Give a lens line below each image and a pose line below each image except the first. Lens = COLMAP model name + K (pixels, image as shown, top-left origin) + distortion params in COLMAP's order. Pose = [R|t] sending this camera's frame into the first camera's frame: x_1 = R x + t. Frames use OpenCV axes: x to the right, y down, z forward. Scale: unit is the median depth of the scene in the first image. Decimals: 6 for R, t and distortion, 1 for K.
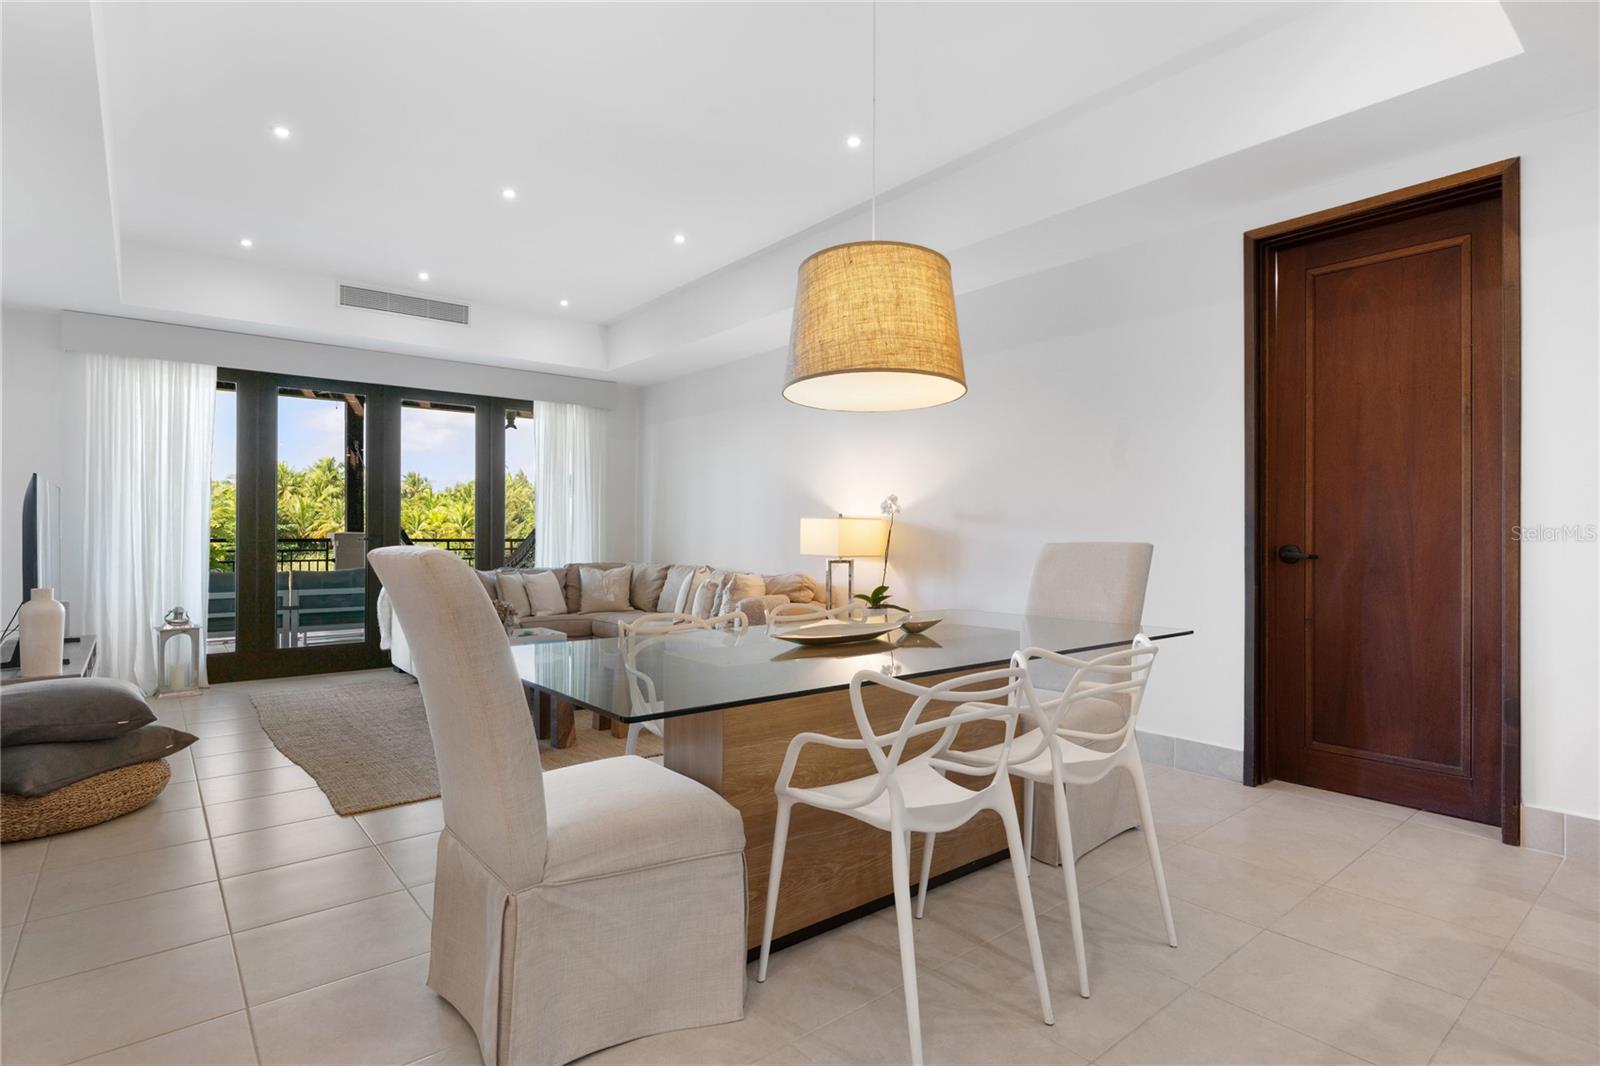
lens RADIAL K [[801.0, 0, 797.4], [0, 801.0, 528.0], [0, 0, 1]] dist [0.000603, -0.000143]
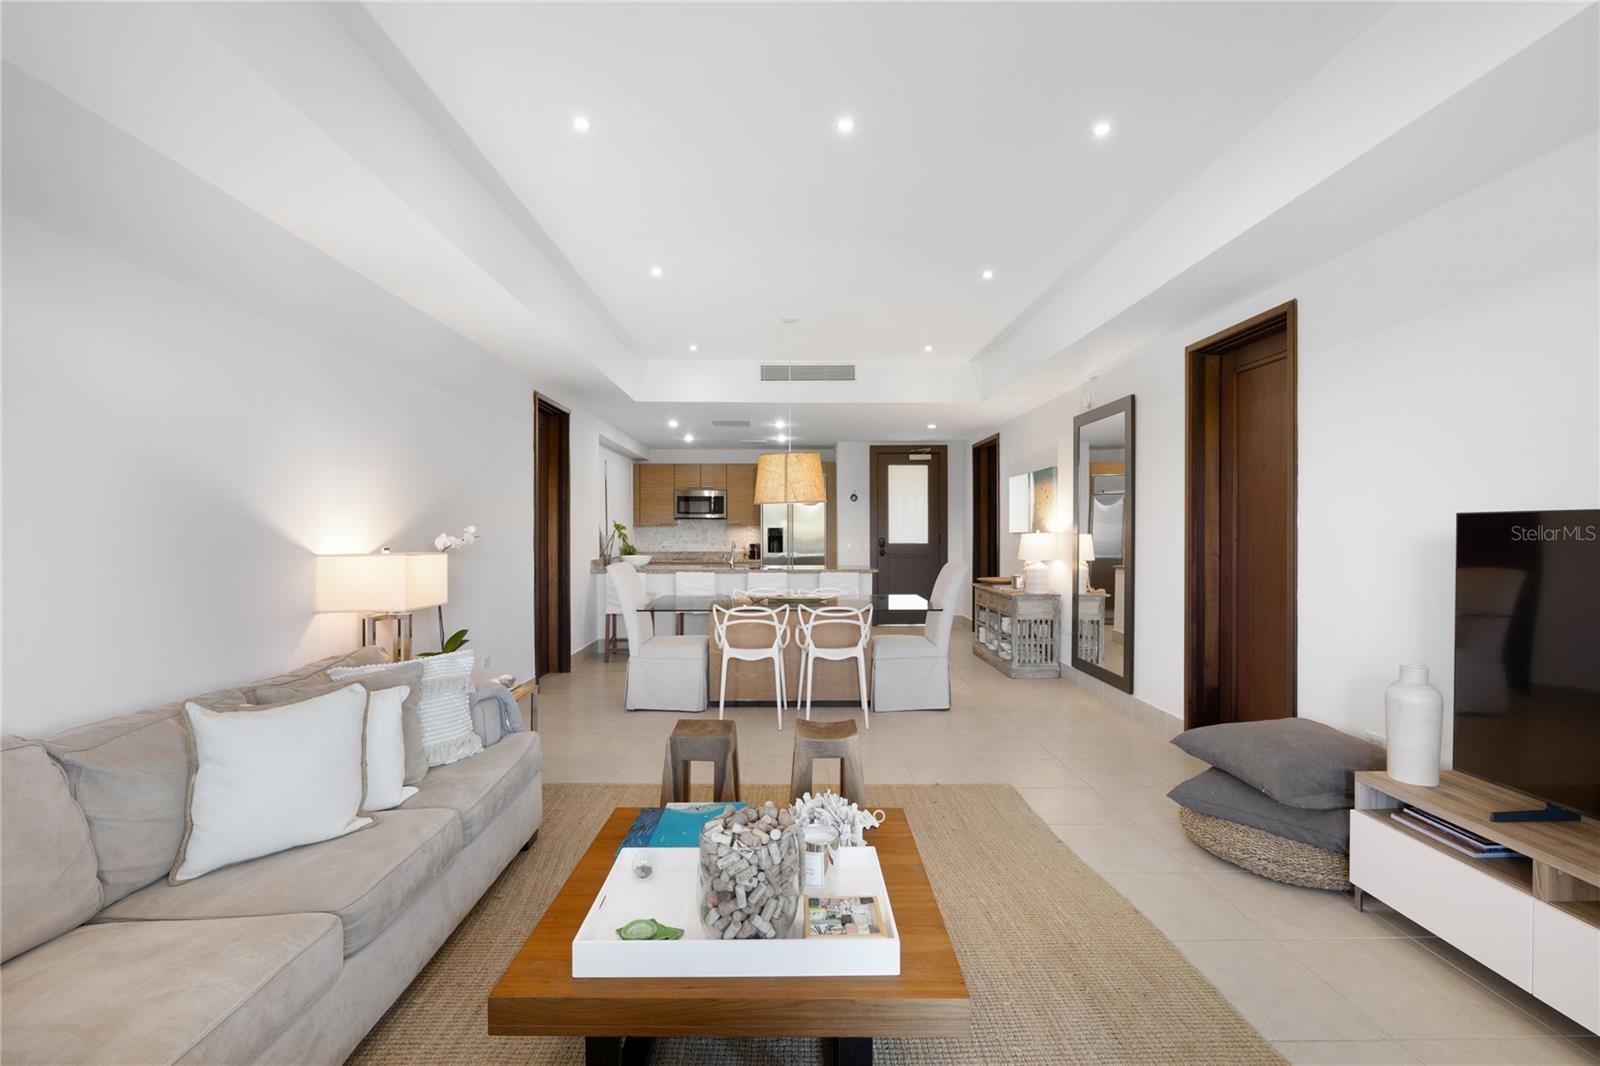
lens RADIAL K [[695.2, 0, 800.0], [0, 695.2, 533.0], [0, 0, 1]] dist [0.001406, 0.000203]
pose [[-0.787471, -0.004513, 0.616335, -0.569425], [-0.005898, 0.999983, -0.000214, -0.032951], [-0.616323, -0.003803, -0.787484, 1.203833]]
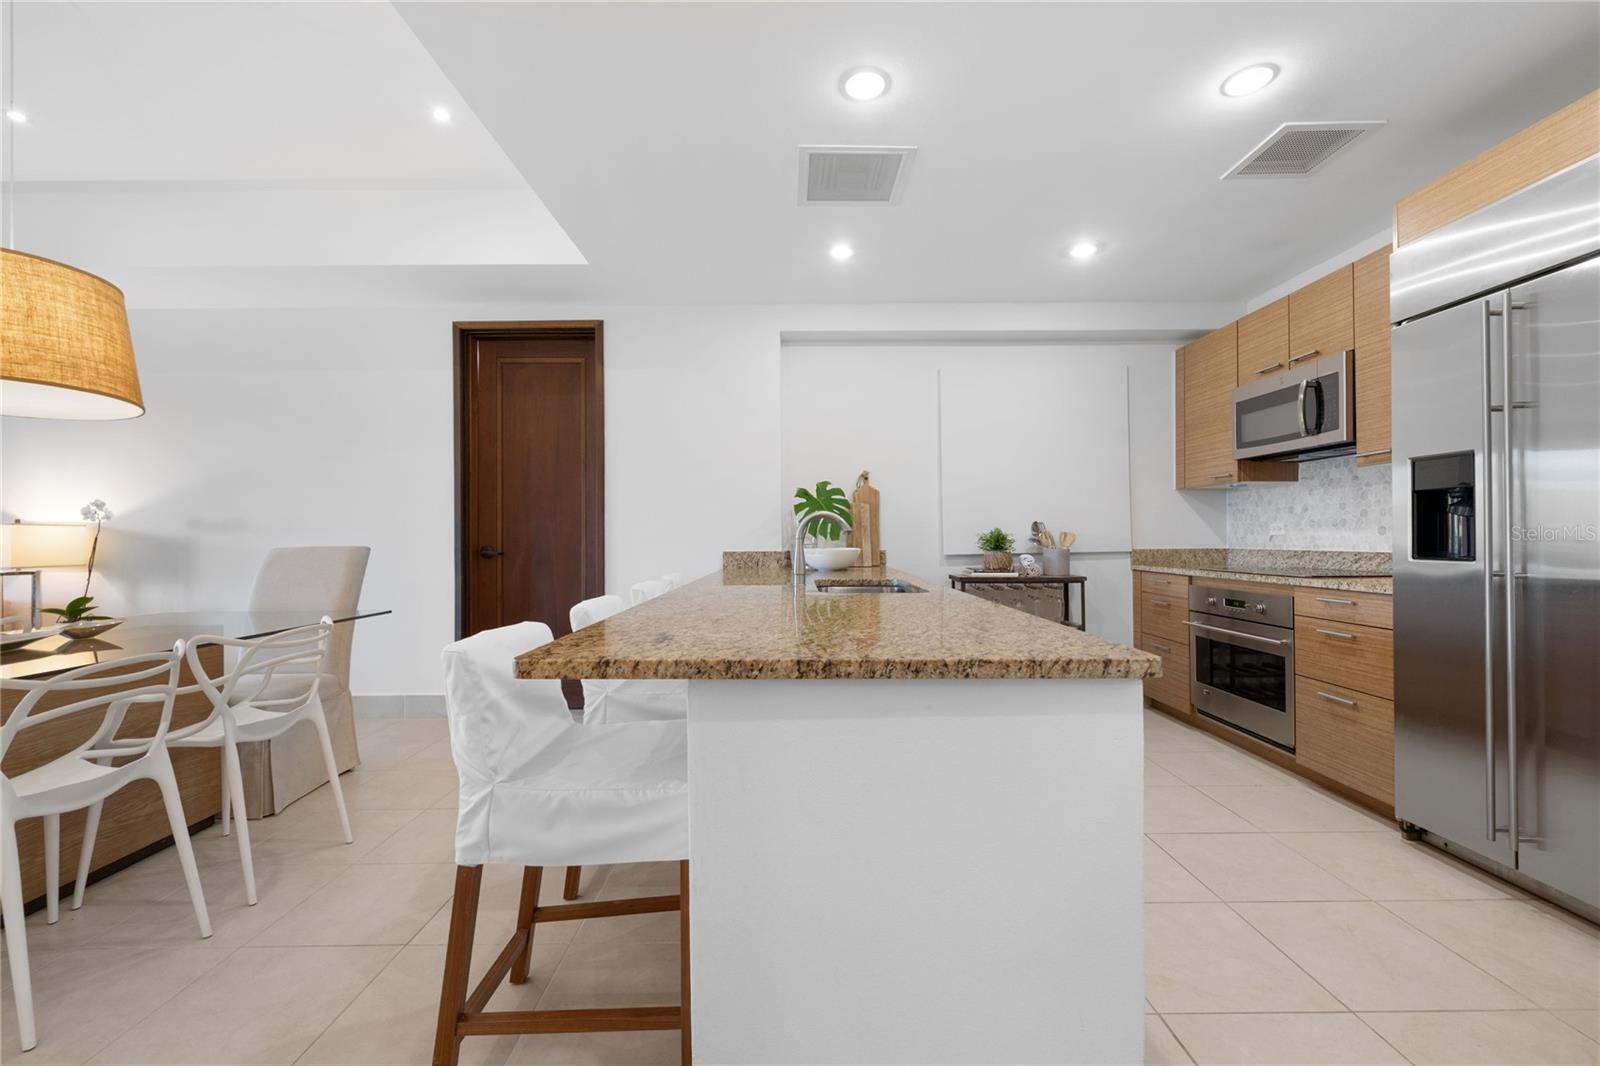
lens RADIAL K [[647.6, 0, 800.0], [0, 647.6, 533.0], [0, 0, 1]] dist [-0.000882, 0.000454]
pose [[0.628918, -0.001451, 0.777470, 0.039881], [0.002979, 0.999995, -0.000544, 0.000559], [-0.777466, 0.002659, 0.628920, -0.112567]]
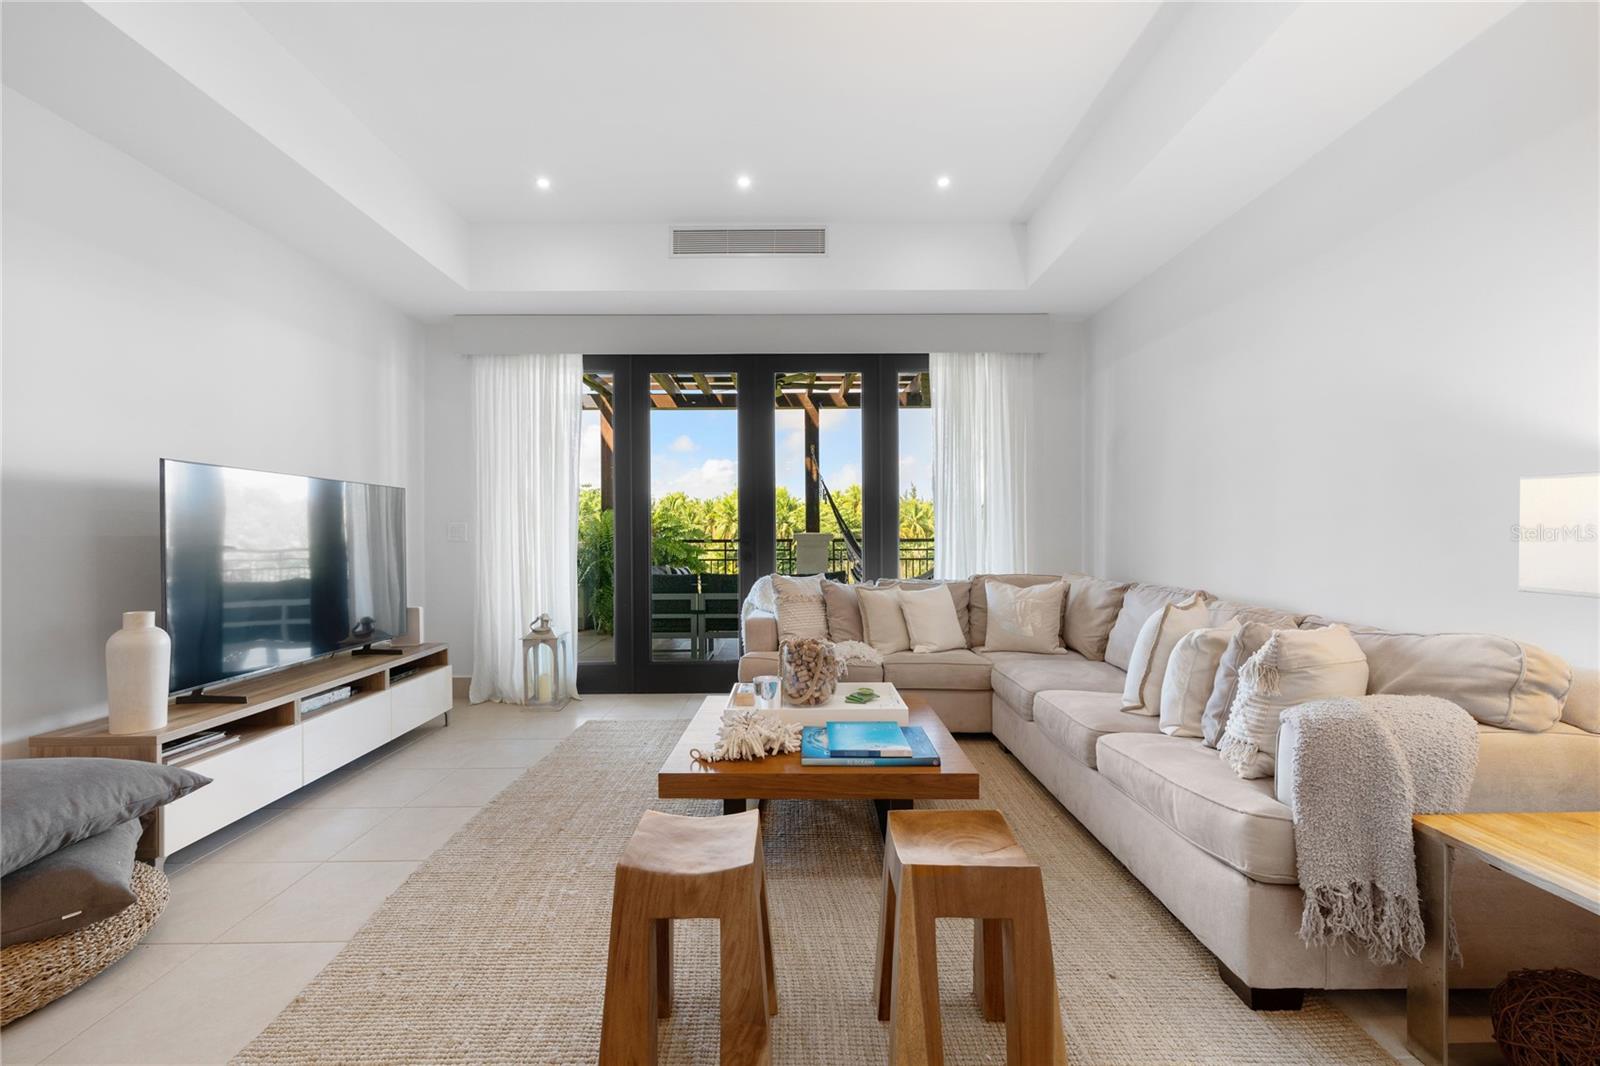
lens RADIAL K [[658.4, 0, 799.9], [0, 658.4, 534.5], [0, 0, 1]] dist [0.003607, -0.000350]
pose [[0.782762, -0.006670, -0.622285, -0.057537], [0.012249, 0.999914, 0.004690, 0.005502], [0.622200, -0.011294, 0.782777, 0.583301]]
